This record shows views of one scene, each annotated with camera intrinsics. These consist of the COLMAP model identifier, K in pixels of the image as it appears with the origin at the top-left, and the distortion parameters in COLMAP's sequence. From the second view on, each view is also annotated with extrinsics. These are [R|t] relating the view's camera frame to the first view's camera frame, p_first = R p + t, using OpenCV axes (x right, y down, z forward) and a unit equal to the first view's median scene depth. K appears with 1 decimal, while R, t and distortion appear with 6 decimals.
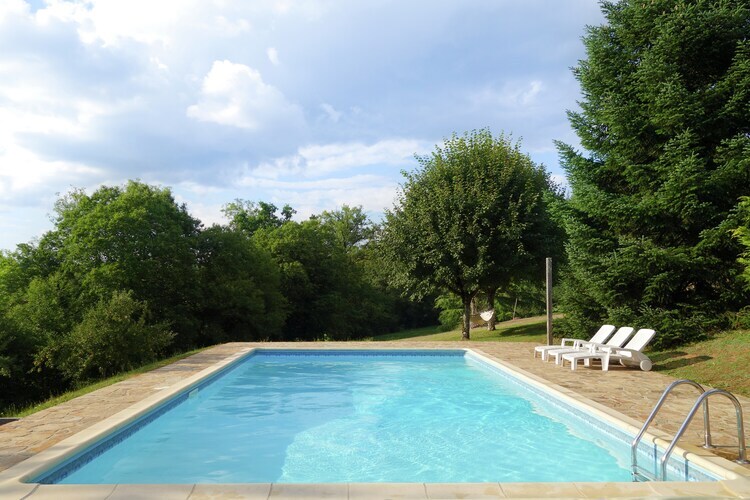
lens RADIAL K [[606.9, 0, 375.0], [0, 606.9, 250.0], [0, 0, 1]] dist [0.002436, 0.001107]
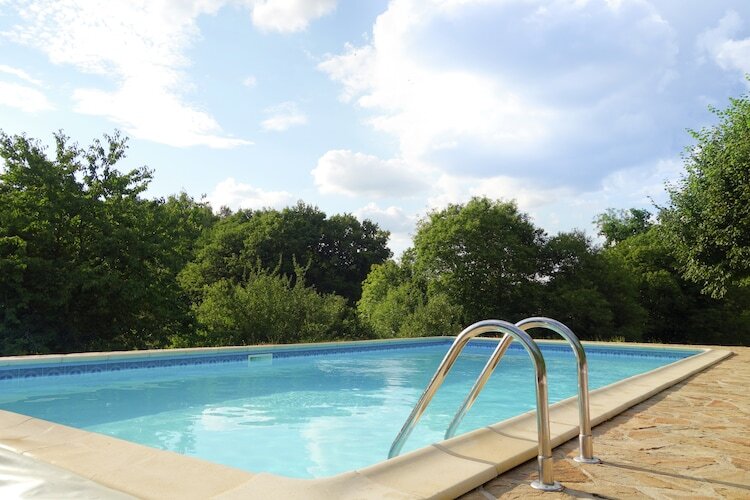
lens RADIAL K [[606.9, 0, 375.0], [0, 606.9, 250.0], [0, 0, 1]] dist [0.002436, 0.001107]
pose [[0.786777, -0.054649, -0.614813, 0.103107], [0.030640, 0.998303, -0.049526, 0.025577], [0.616476, 0.020128, 0.787116, 0.067833]]
